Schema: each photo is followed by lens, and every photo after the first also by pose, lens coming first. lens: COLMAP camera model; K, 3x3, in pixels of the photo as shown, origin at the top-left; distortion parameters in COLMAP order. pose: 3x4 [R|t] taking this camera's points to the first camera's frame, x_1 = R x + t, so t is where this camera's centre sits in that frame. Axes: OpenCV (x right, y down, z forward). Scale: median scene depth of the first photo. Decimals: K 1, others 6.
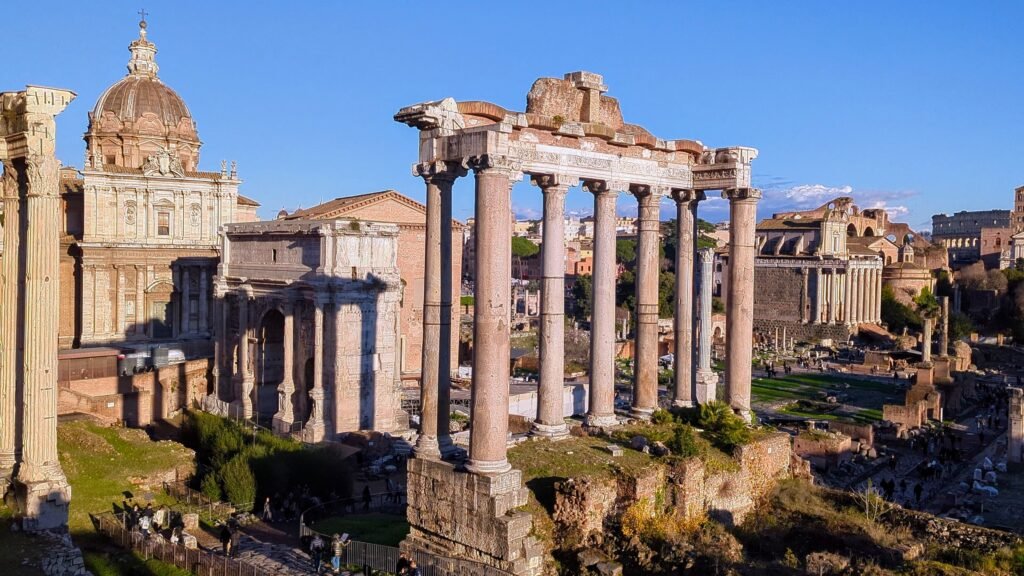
lens RADIAL K [[872.1, 0, 512.0], [0, 872.1, 288.0], [0, 0, 1]] dist [0.082645, -0.097414]
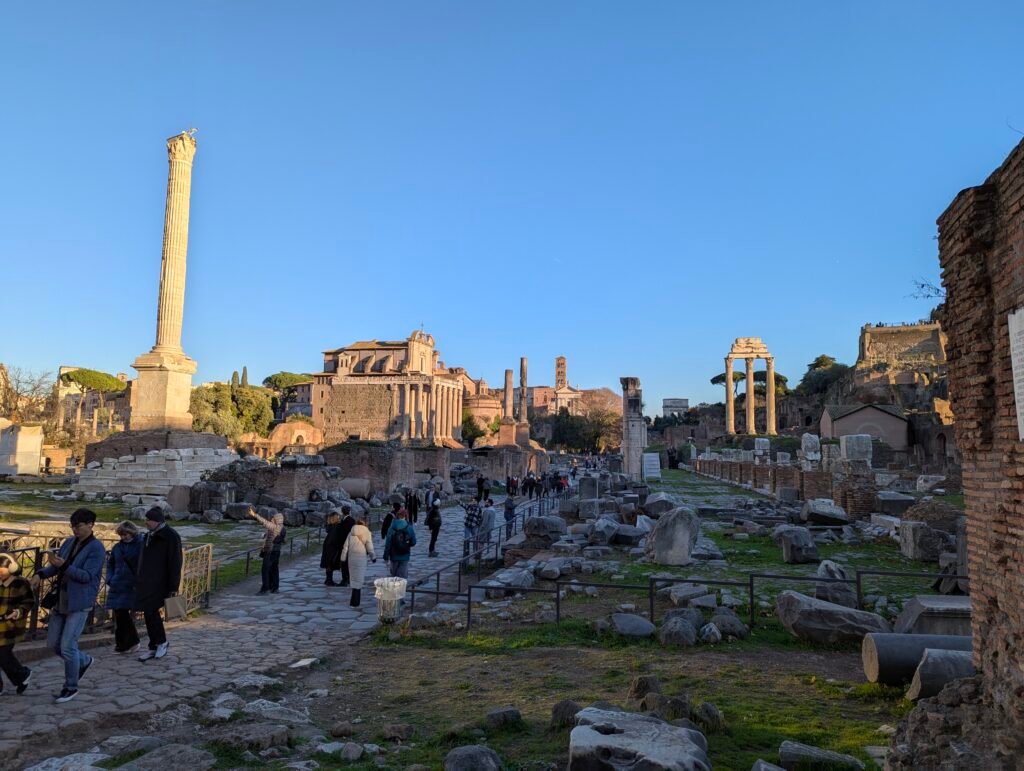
lens RADIAL K [[704.6, 0, 512.0], [0, 704.6, 385.5], [0, 0, 1]] dist [0.079697, -0.079789]
pose [[0.893251, 0.038900, 0.447872, 0.415257], [0.012063, 0.993817, -0.110377, 0.332114], [-0.449396, 0.103997, 0.887259, 0.988785]]
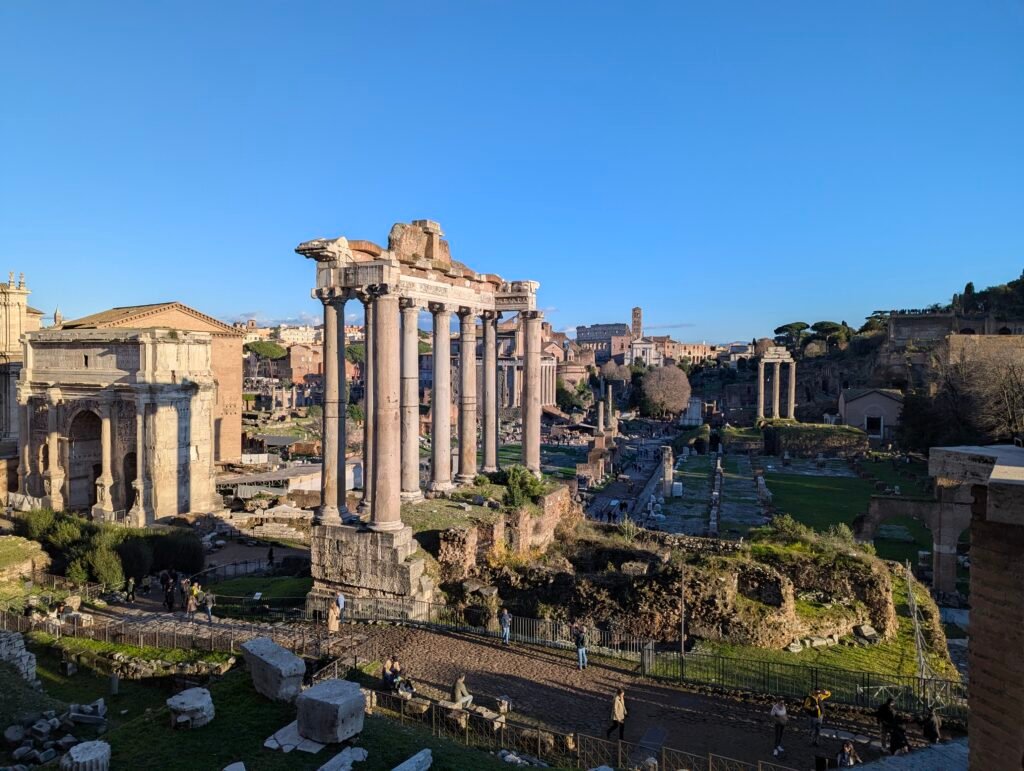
lens RADIAL K [[704.2, 0, 499.1], [0, 704.2, 386.9], [0, 0, 1]] dist [0.061244, -0.053488]
pose [[0.942045, -0.022111, 0.334756, -0.157941], [0.020159, 0.999753, 0.009303, -0.005092], [-0.334879, -0.002015, 0.942259, -0.025895]]
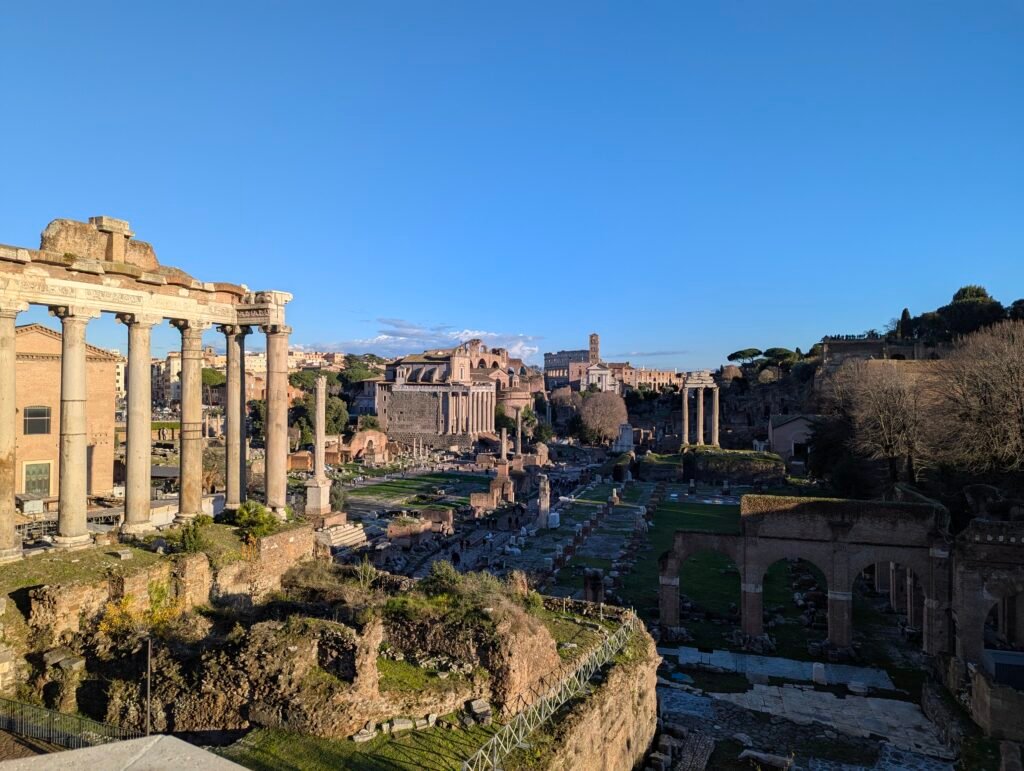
lens RADIAL K [[704.6, 0, 512.0], [0, 704.6, 385.5], [0, 0, 1]] dist [0.079697, -0.079789]
pose [[0.926923, -0.009628, 0.375128, 0.193671], [0.022636, 0.999285, -0.030285, 0.007833], [-0.374568, 0.036564, 0.926478, -0.033629]]
